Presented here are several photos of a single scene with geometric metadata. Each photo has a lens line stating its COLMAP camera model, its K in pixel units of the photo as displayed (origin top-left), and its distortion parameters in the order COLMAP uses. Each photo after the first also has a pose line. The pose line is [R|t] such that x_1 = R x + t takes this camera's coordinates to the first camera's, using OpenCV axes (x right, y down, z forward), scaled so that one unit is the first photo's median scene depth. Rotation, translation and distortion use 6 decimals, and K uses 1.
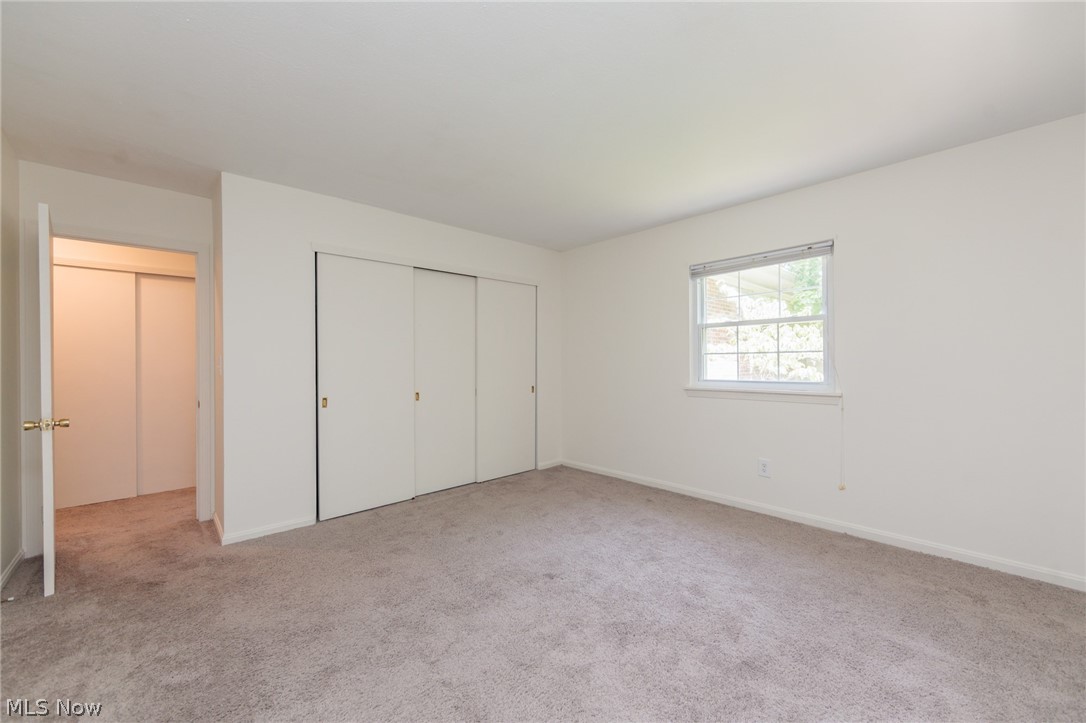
lens RADIAL K [[424.9, 0, 545.9], [0, 424.9, 360.7], [0, 0, 1]] dist [-0.001143, -0.000557]
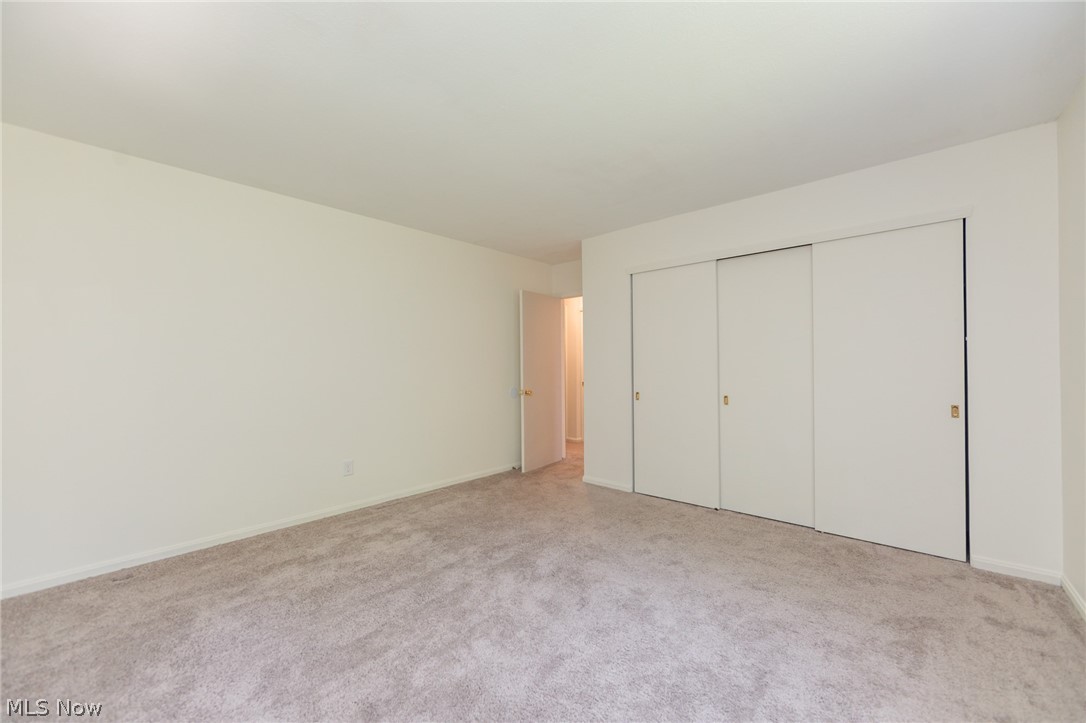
lens RADIAL K [[424.9, 0, 545.9], [0, 424.9, 360.7], [0, 0, 1]] dist [-0.001143, -0.000557]
pose [[0.116398, 0.003640, -0.993196, 0.660374], [0.008393, 0.999954, 0.004649, -0.011213], [0.993167, -0.008877, 0.116362, 0.603046]]
